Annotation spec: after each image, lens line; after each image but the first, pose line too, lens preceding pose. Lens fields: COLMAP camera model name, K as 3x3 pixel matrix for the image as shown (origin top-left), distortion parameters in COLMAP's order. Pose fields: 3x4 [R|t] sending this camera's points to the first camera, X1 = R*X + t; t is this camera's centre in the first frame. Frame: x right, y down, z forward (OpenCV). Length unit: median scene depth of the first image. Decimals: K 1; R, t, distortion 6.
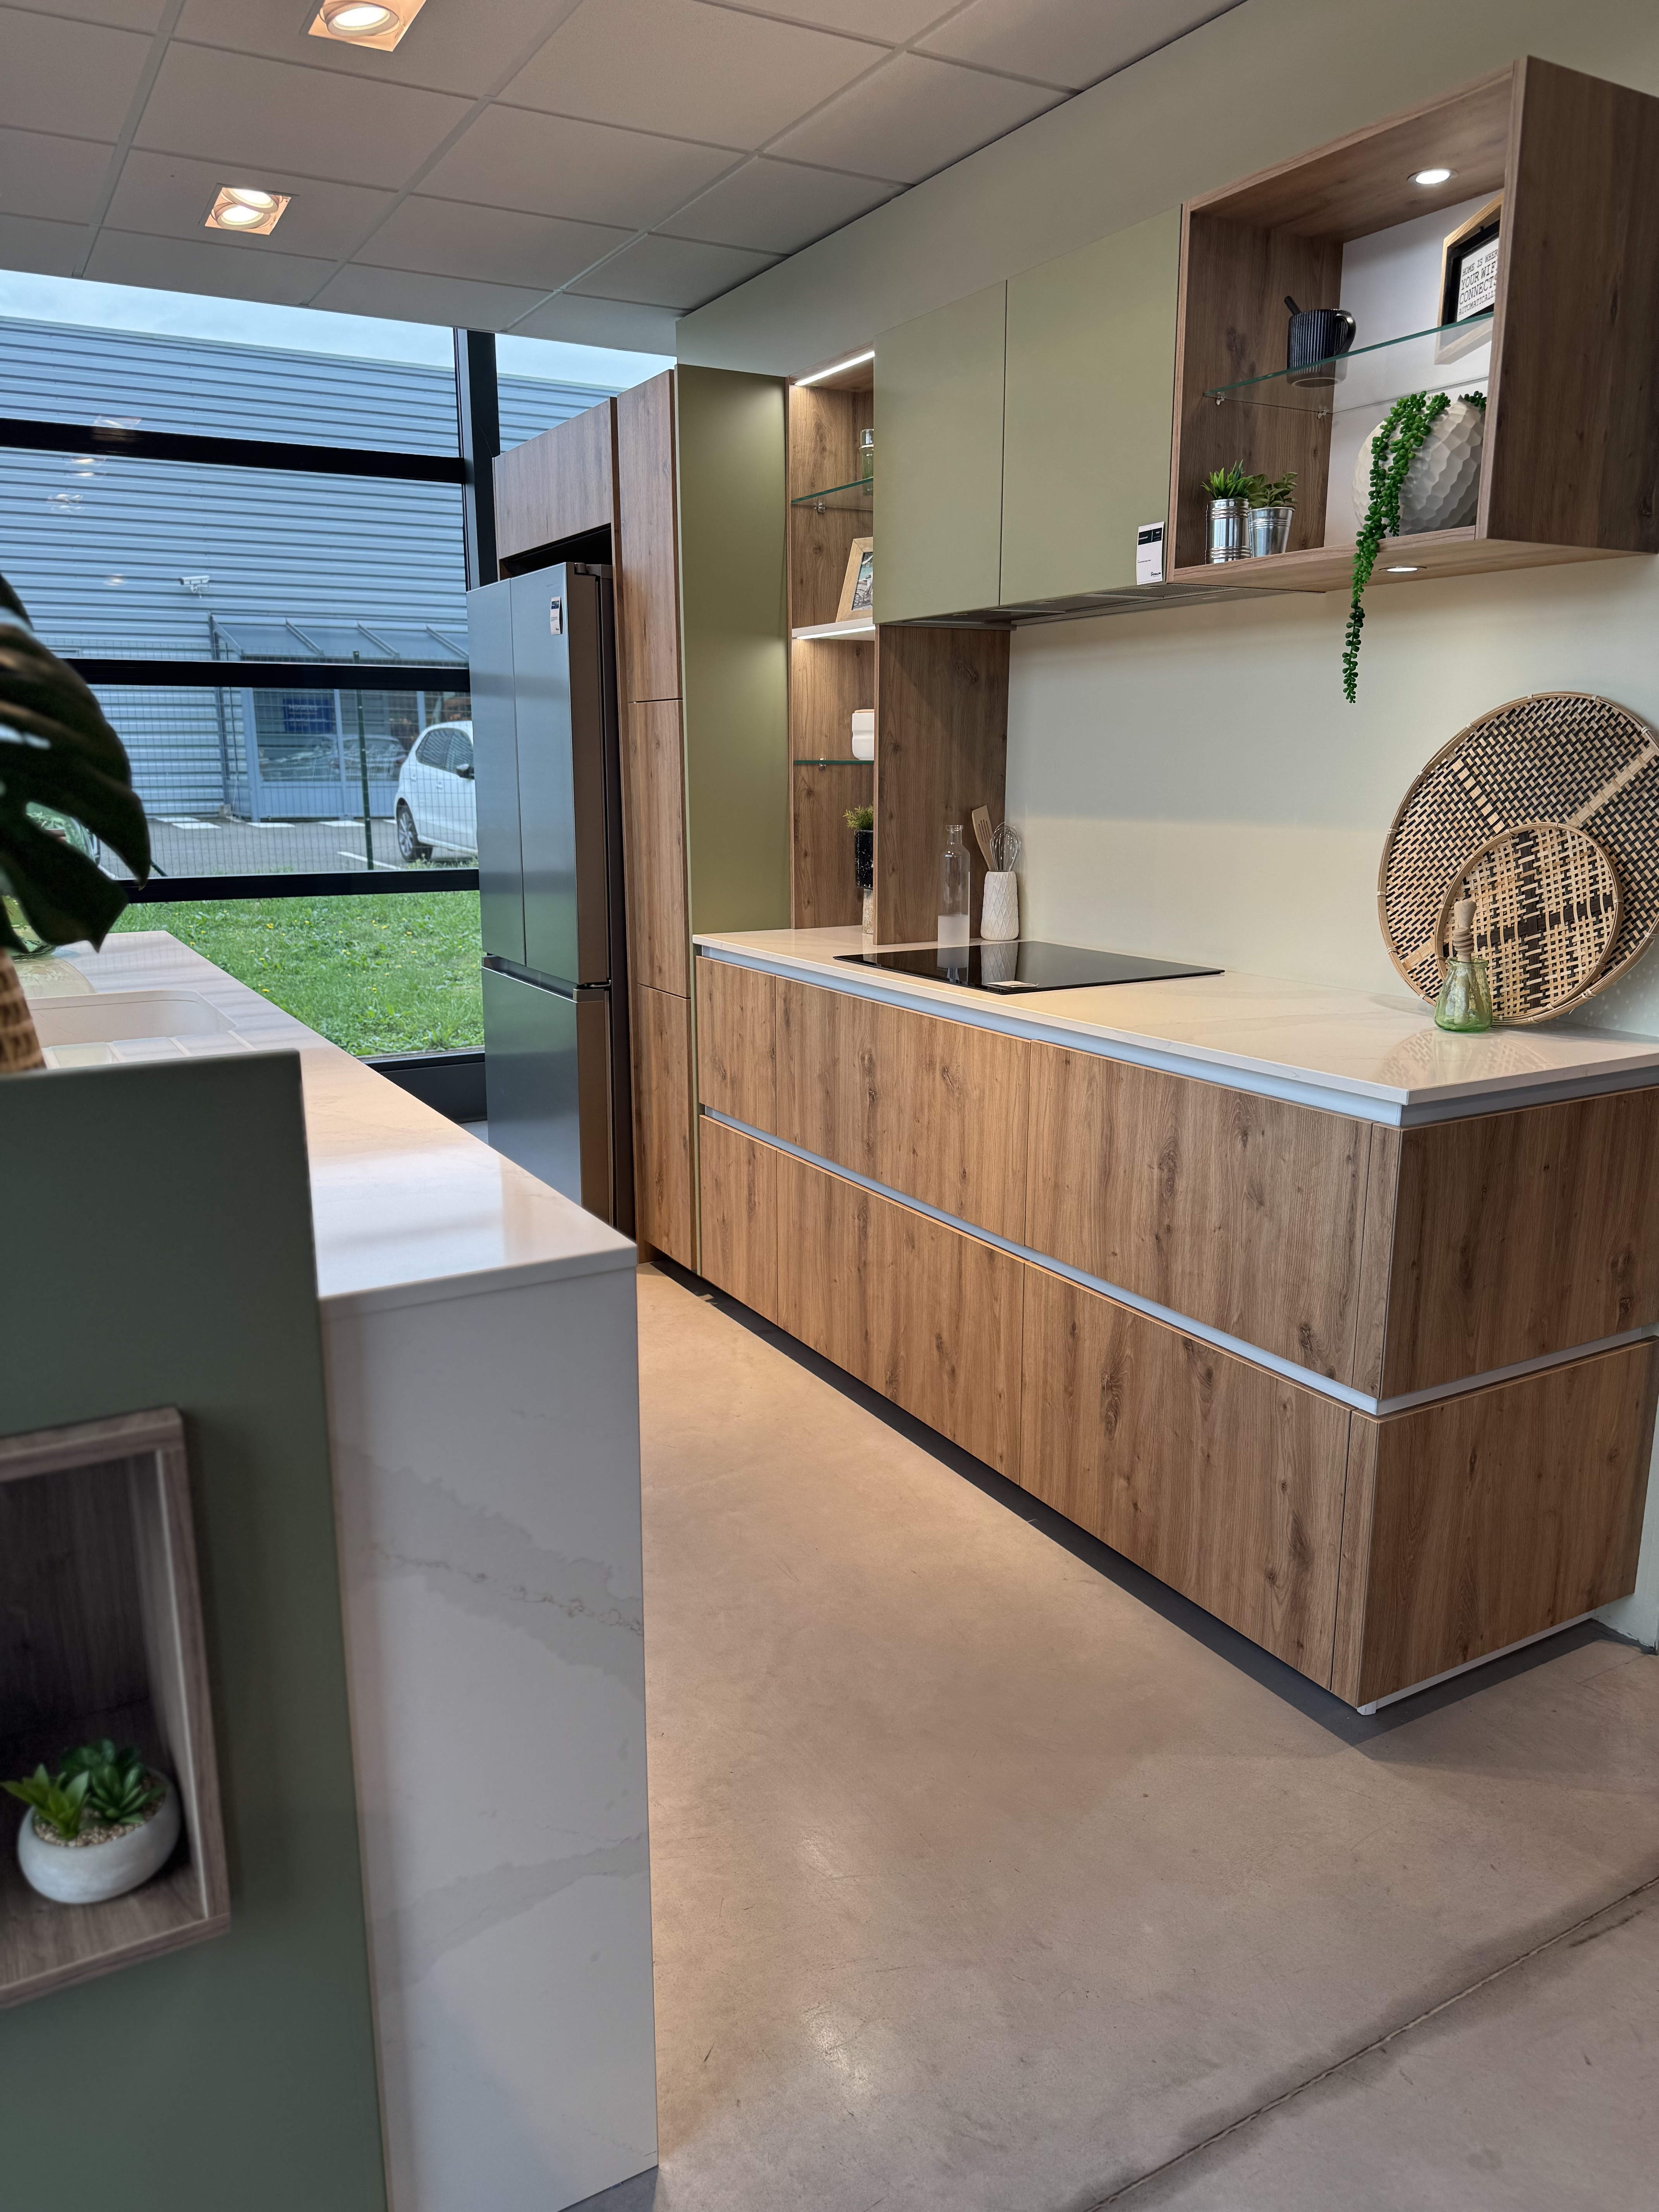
lens RADIAL K [[1560.5, 0, 829.5], [0, 1560.5, 1106.0], [0, 0, 1]] dist [0.094624, -0.154253]
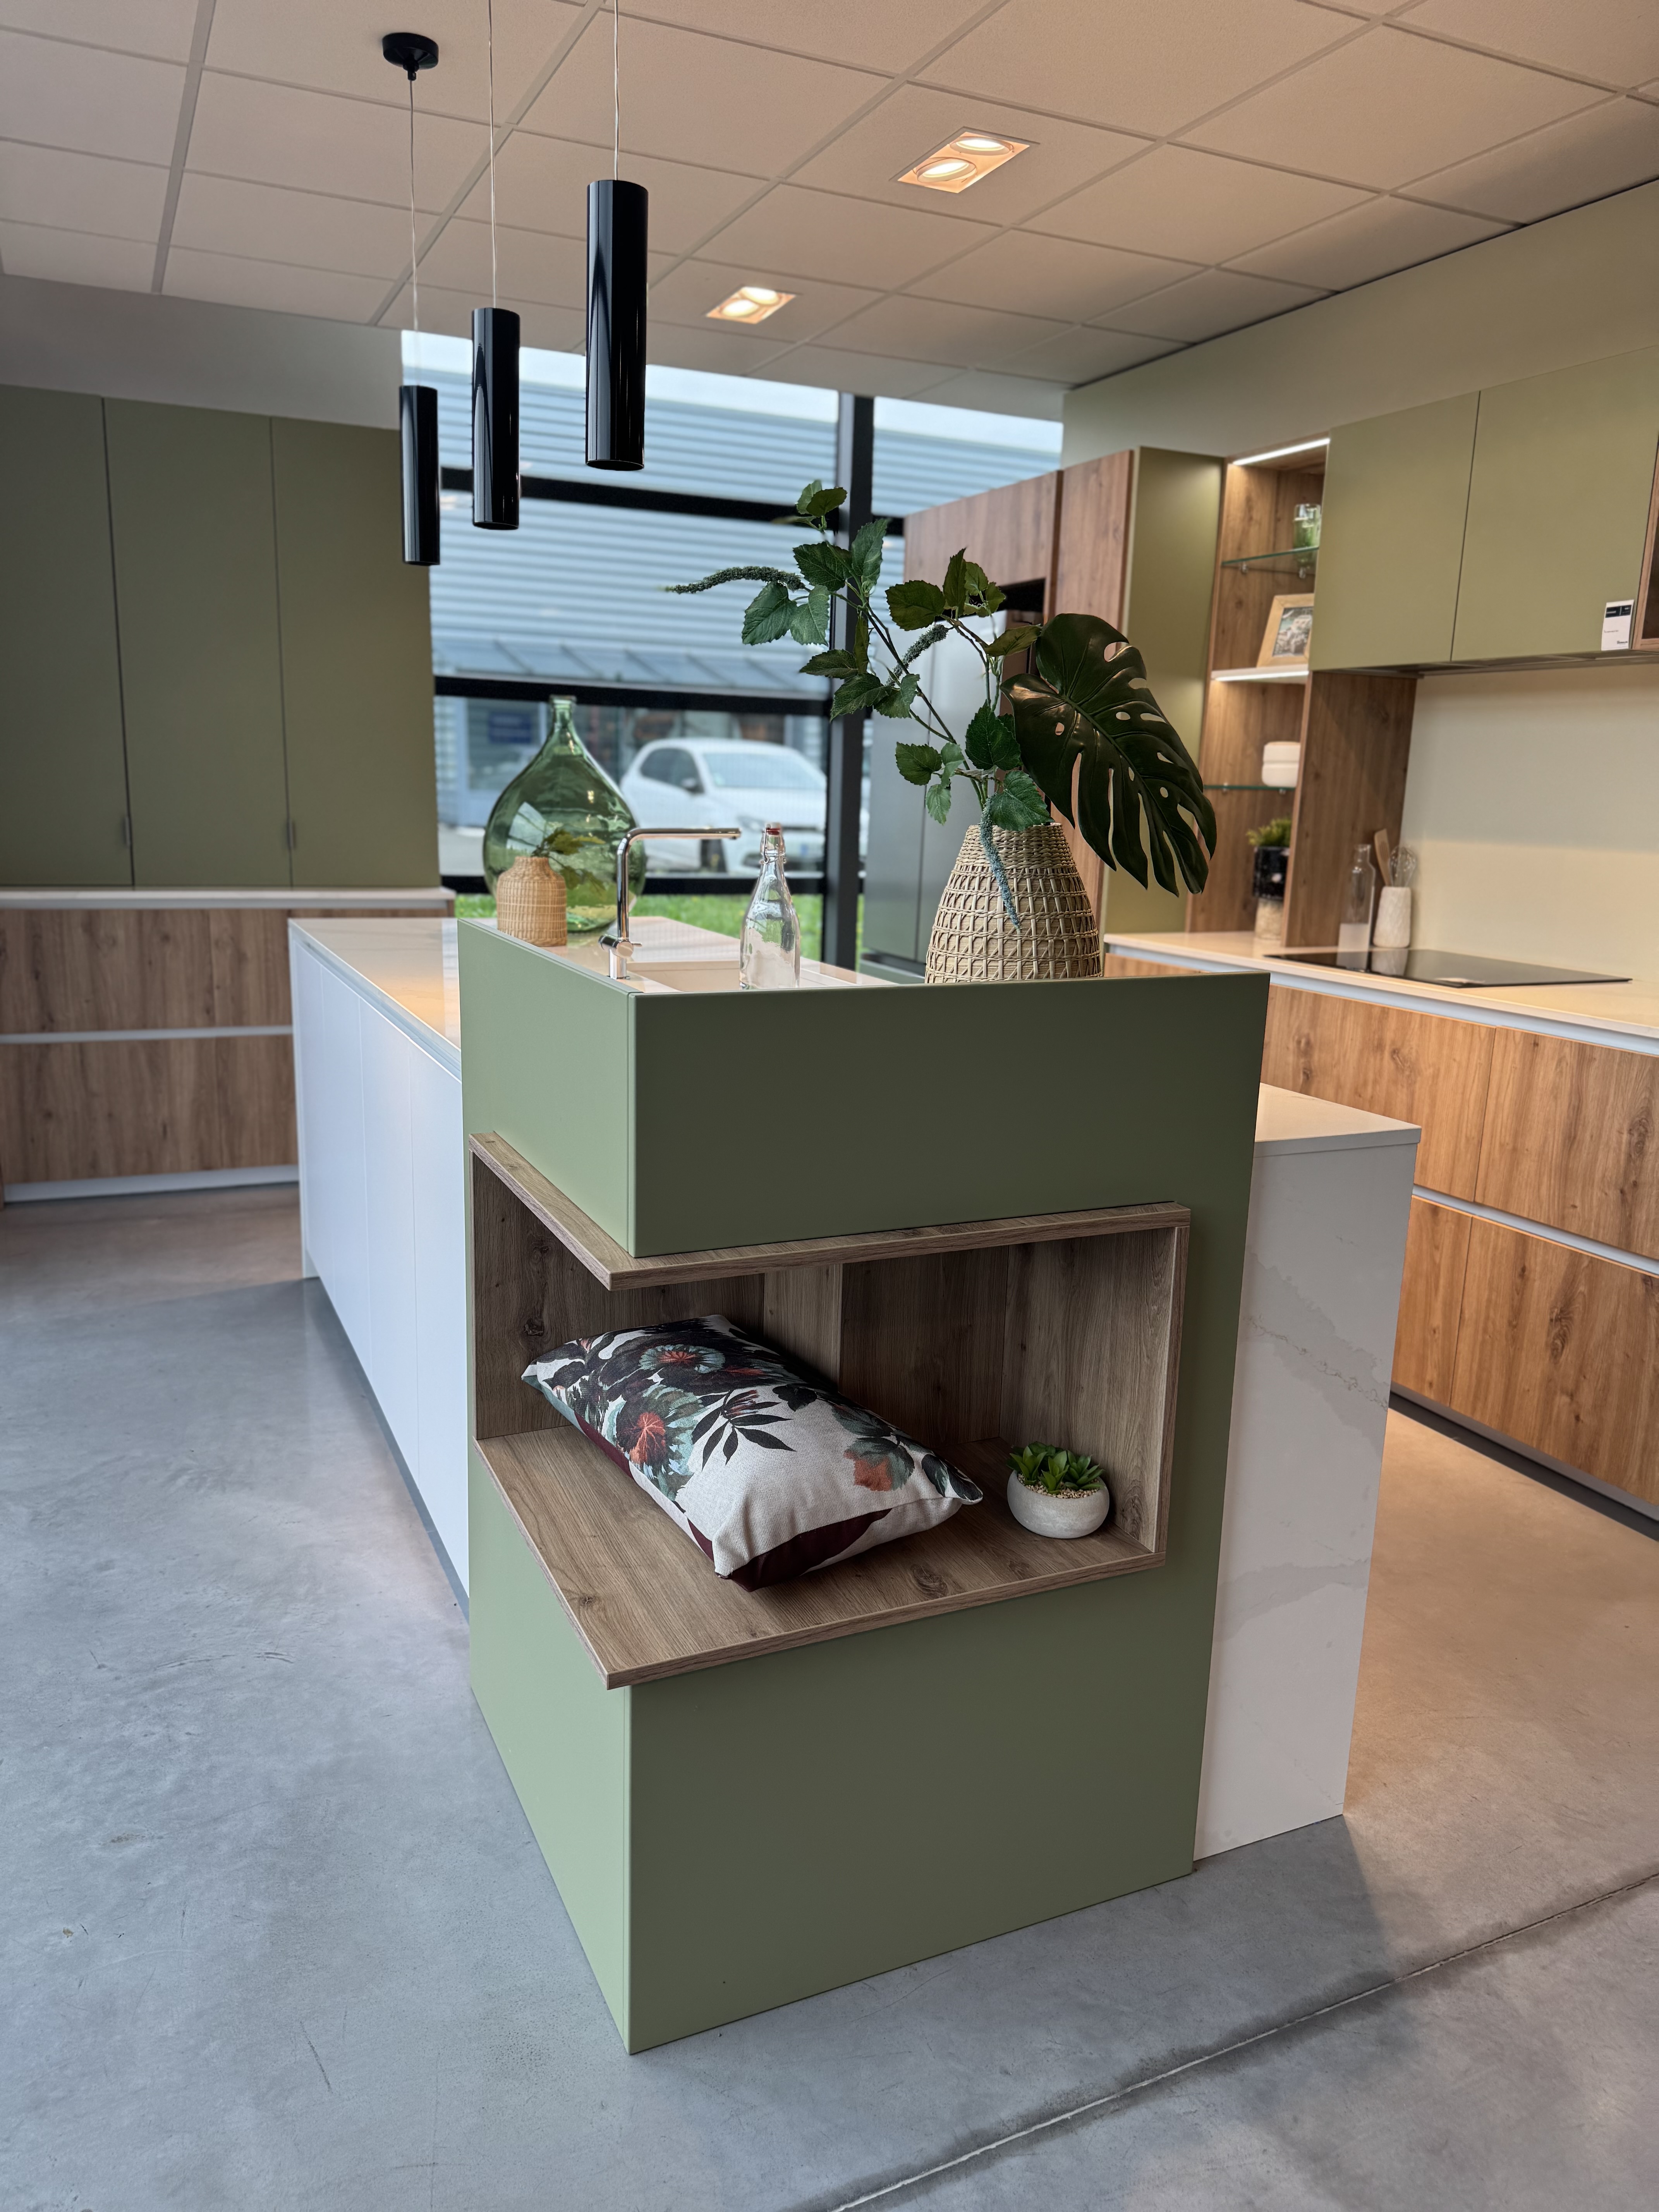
lens RADIAL K [[1584.4, 0, 829.5], [0, 1584.4, 1106.0], [0, 0, 1]] dist [0.002829, -0.007731]
pose [[0.996095, 0.047288, -0.074552, -0.247883], [-0.048271, 0.998769, -0.011444, 0.049583], [0.073919, 0.014998, 0.997151, -0.207035]]
